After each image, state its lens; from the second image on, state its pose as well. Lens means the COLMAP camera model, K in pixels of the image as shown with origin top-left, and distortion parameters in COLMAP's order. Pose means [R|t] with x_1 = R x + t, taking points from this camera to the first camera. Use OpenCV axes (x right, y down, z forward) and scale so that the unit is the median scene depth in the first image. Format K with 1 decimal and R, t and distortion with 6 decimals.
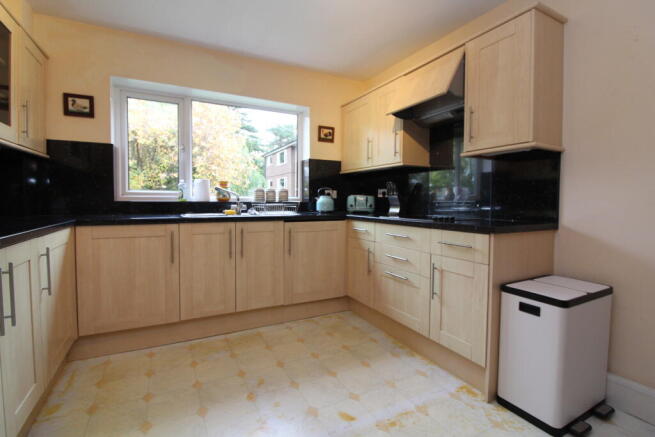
lens RADIAL K [[308.7, 0, 327.7], [0, 308.7, 214.1], [0, 0, 1]] dist [-0.006457, -0.001090]
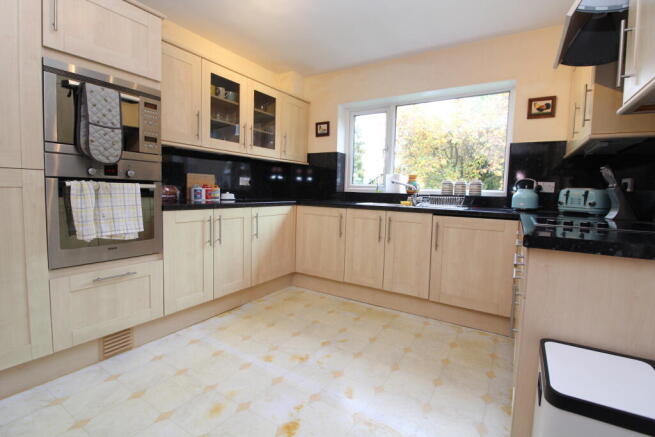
lens RADIAL K [[308.7, 0, 327.5], [0, 308.7, 217.7], [0, 0, 1]] dist [-0.006457, -0.001090]
pose [[0.498494, 0.081572, -0.863047, 0.559560], [-0.064170, 0.996304, 0.057102, 0.000463], [0.864515, 0.026917, 0.501886, 0.243078]]
